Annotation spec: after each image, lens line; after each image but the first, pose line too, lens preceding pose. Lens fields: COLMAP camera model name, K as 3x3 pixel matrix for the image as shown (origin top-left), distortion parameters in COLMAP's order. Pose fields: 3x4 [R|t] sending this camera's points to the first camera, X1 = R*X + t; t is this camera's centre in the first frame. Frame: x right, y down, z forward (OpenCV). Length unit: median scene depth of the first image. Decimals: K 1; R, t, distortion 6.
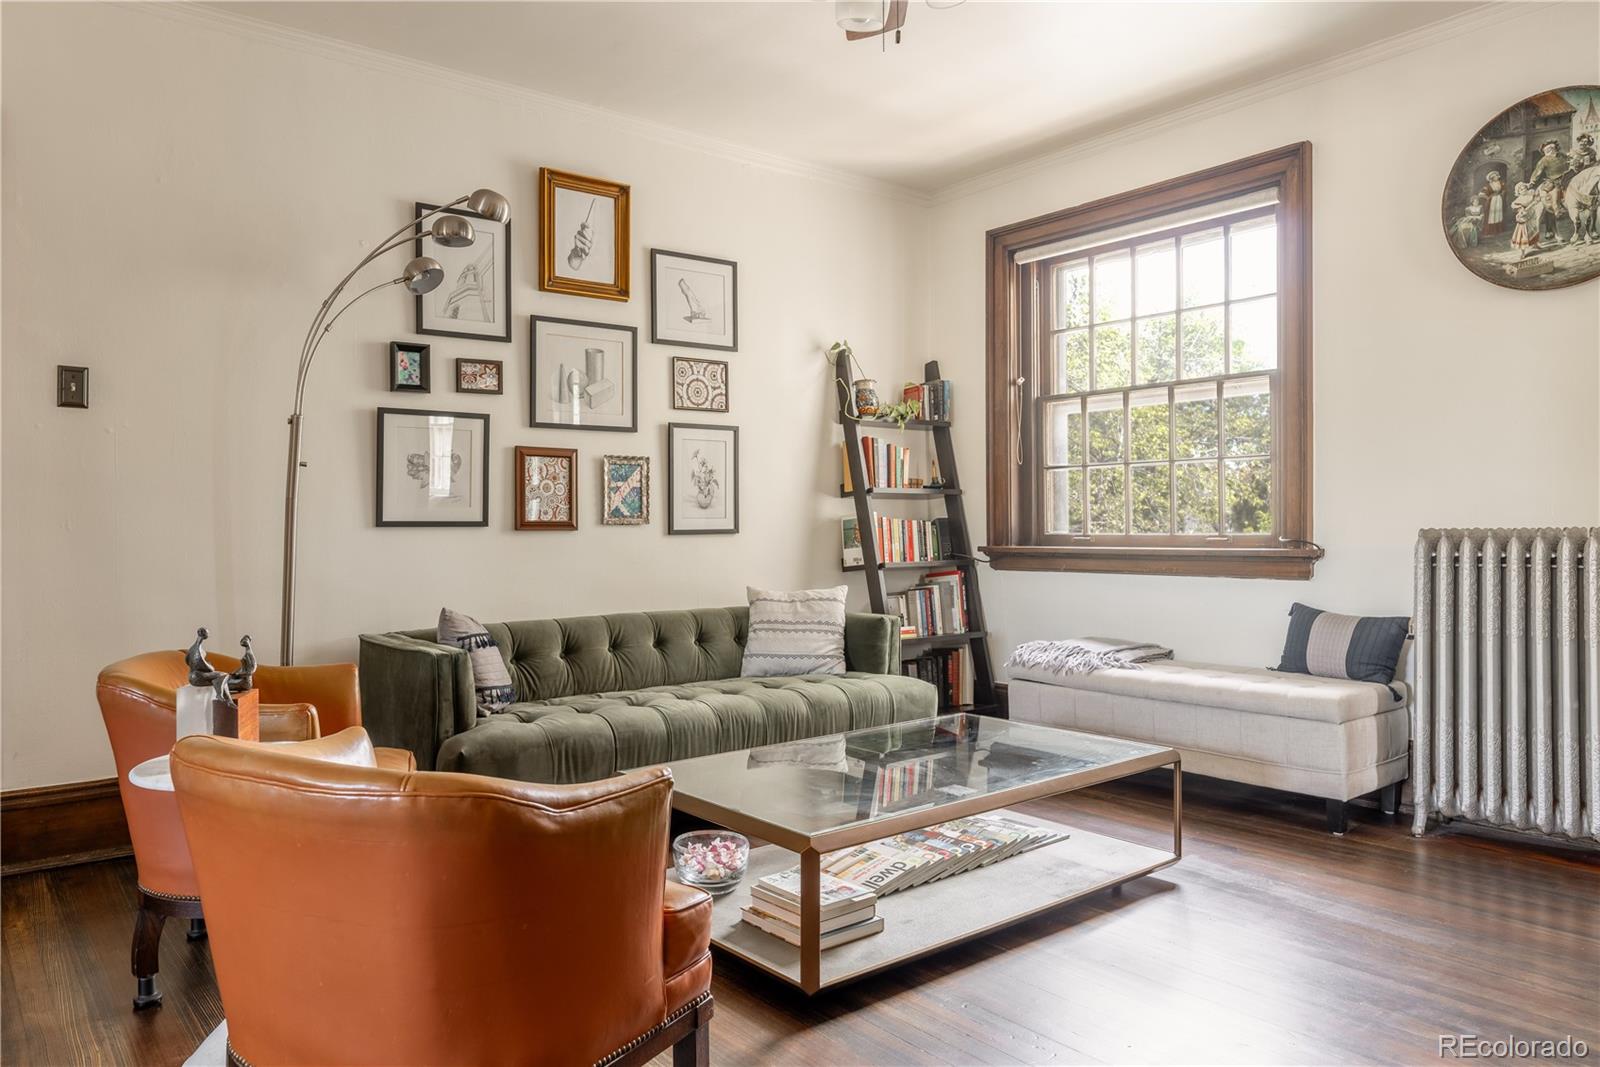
lens RADIAL K [[1065.9, 0, 739.7], [0, 1065.9, 536.0], [0, 0, 1]] dist [-0.012125, -0.002096]
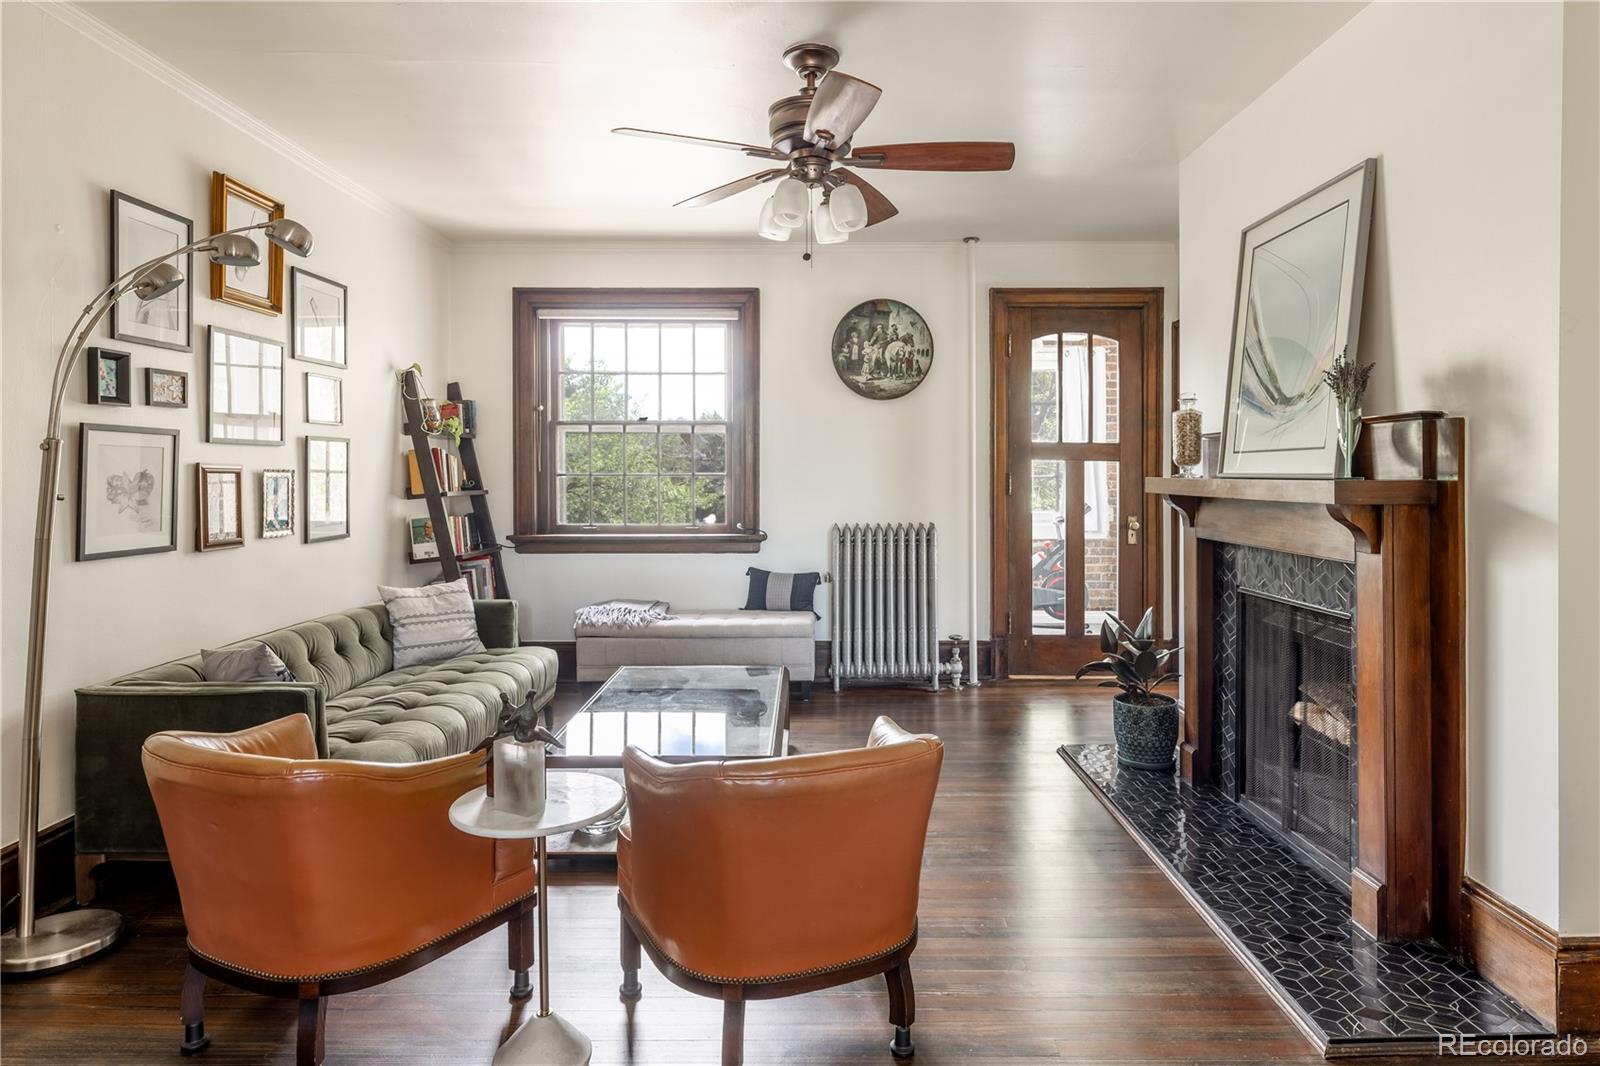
lens RADIAL K [[920.2, 0, 815.1], [0, 920.2, 477.9], [0, 0, 1]] dist [0.009116, -0.000809]
pose [[0.595443, 0.002765, 0.803393, -0.520652], [0.000886, 0.999991, -0.004098, -0.064341], [-0.803397, 0.003152, 0.595435, 0.067088]]
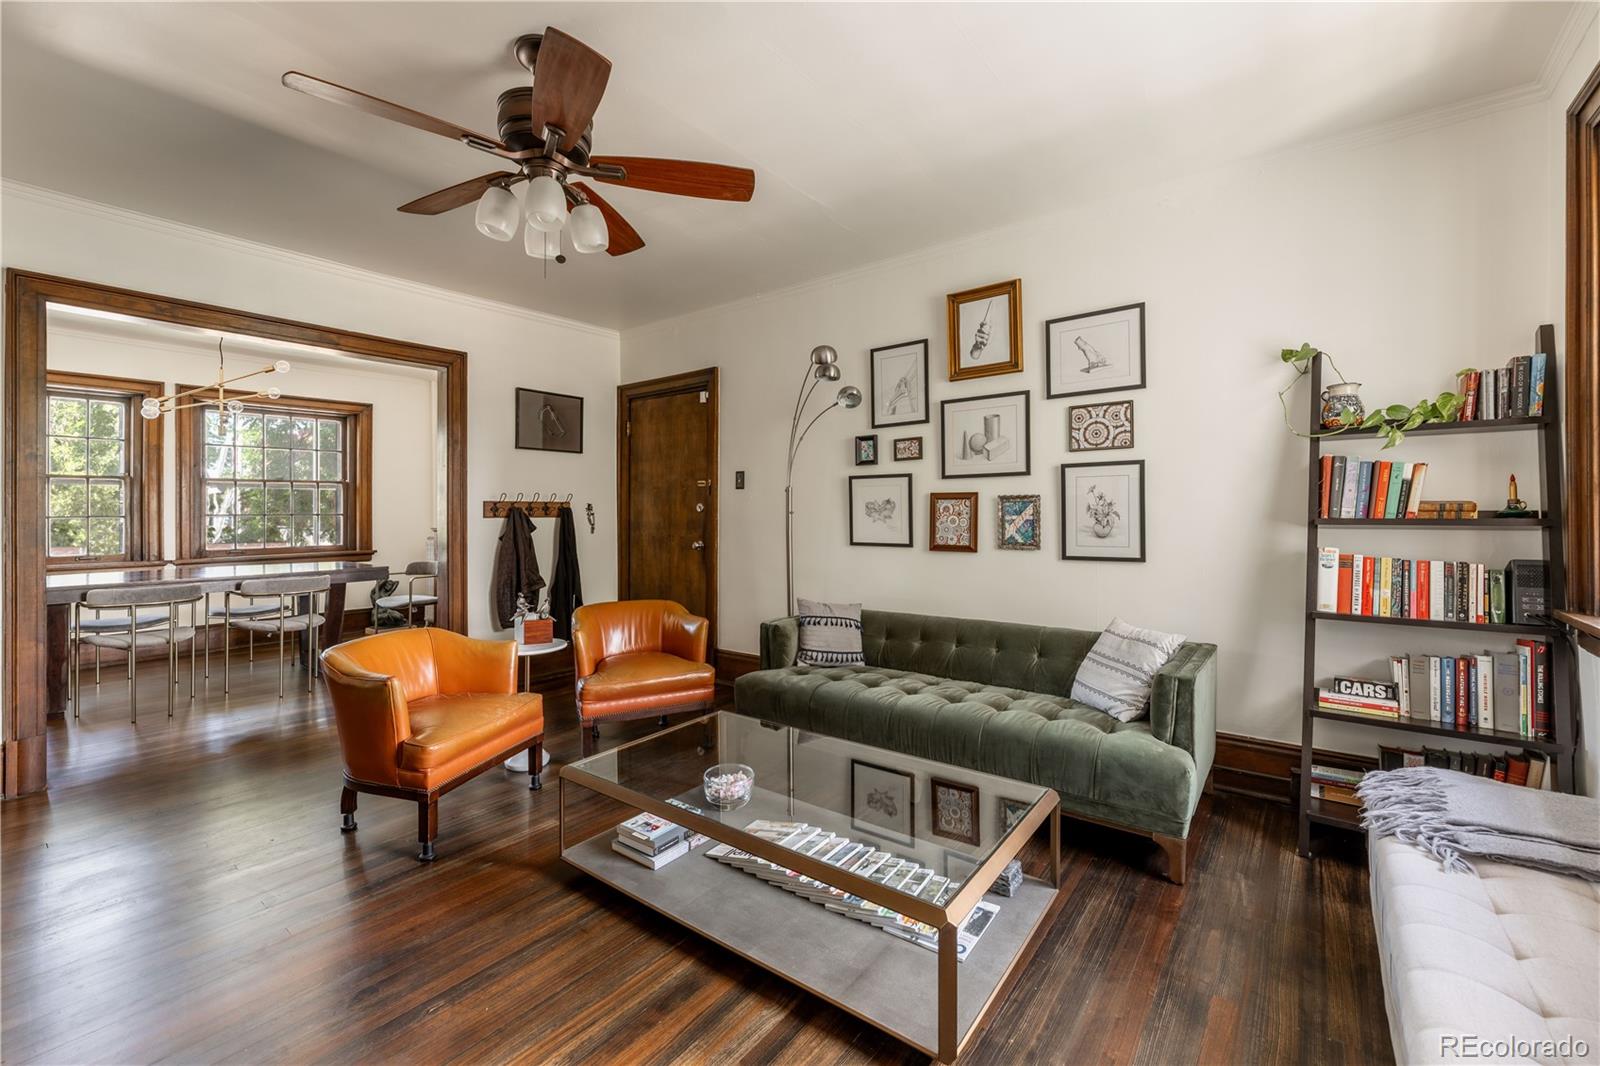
lens RADIAL K [[642.1, 0, 790.4], [0, 642.1, 505.8], [0, 0, 1]] dist [-0.002460, 0.000066]
pose [[0.280044, 0.000906, -0.959987, 0.559074], [0.001720, 0.999997, 0.001446, -0.065684], [0.959986, -0.002056, 0.280042, 0.544909]]
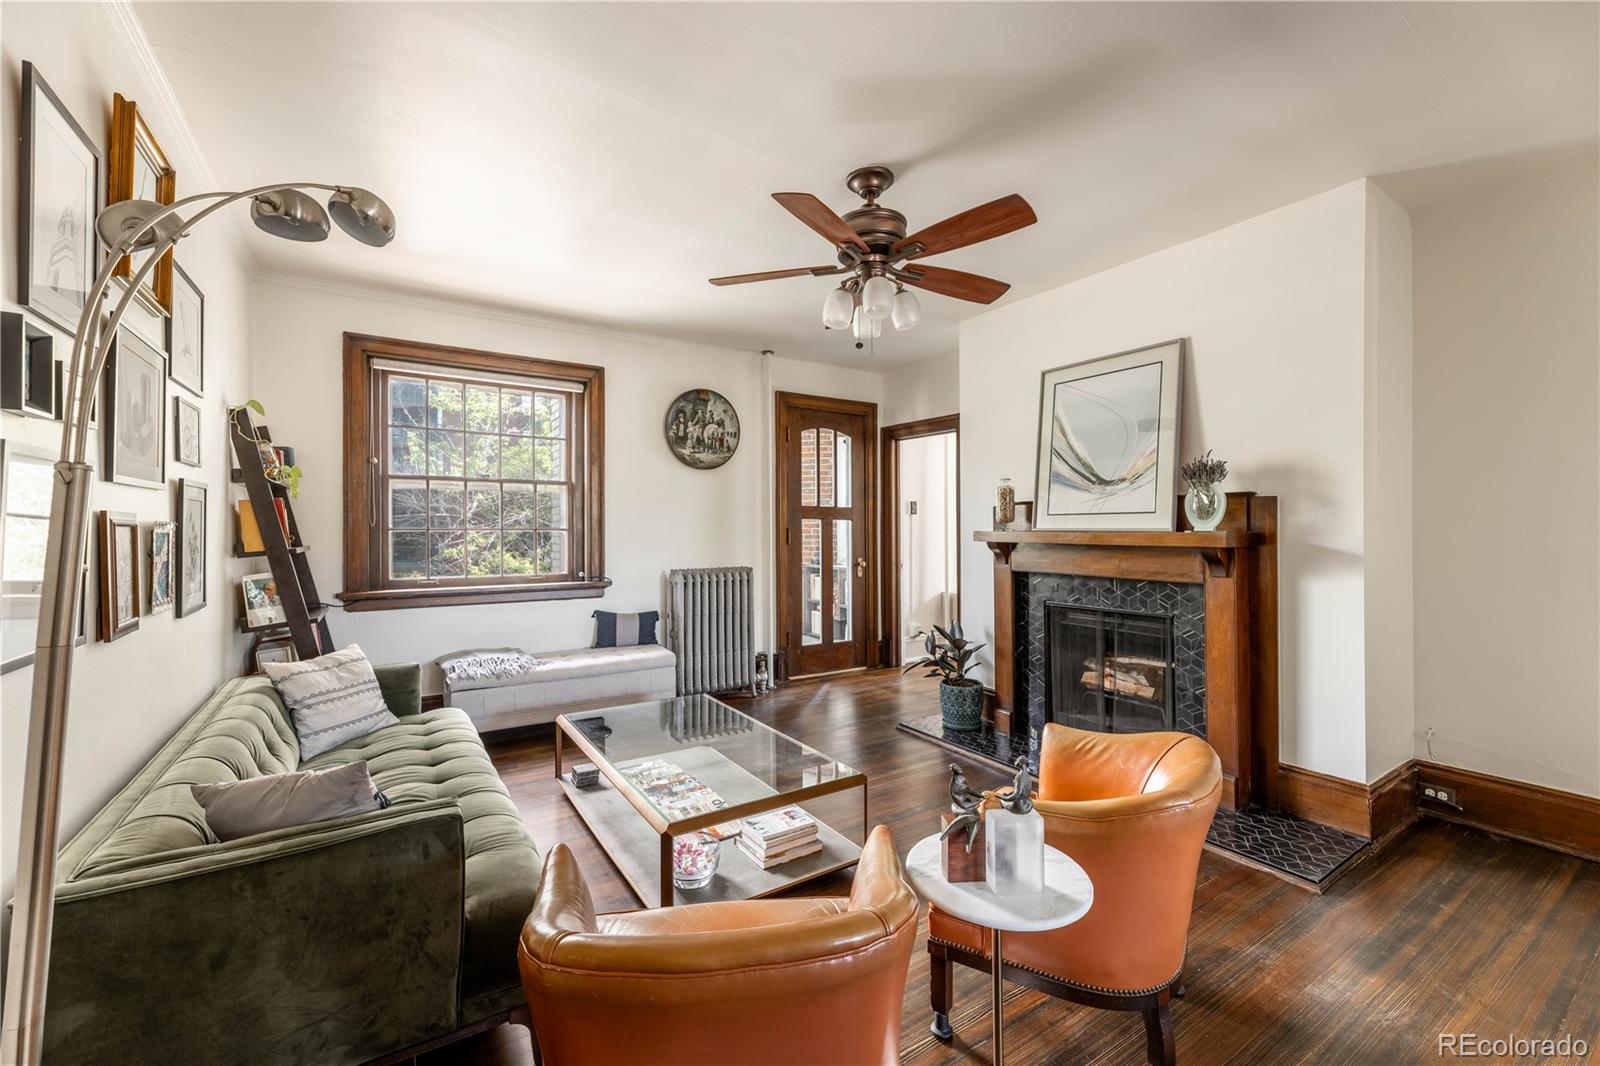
lens RADIAL K [[642.1, 0, 794.1], [0, 642.1, 526.5], [0, 0, 1]] dist [-0.002460, 0.000066]
pose [[0.072349, 0.010224, 0.997327, -0.541486], [0.004957, 0.999931, -0.010610, -0.066302], [-0.997367, 0.005711, 0.072294, 0.529882]]
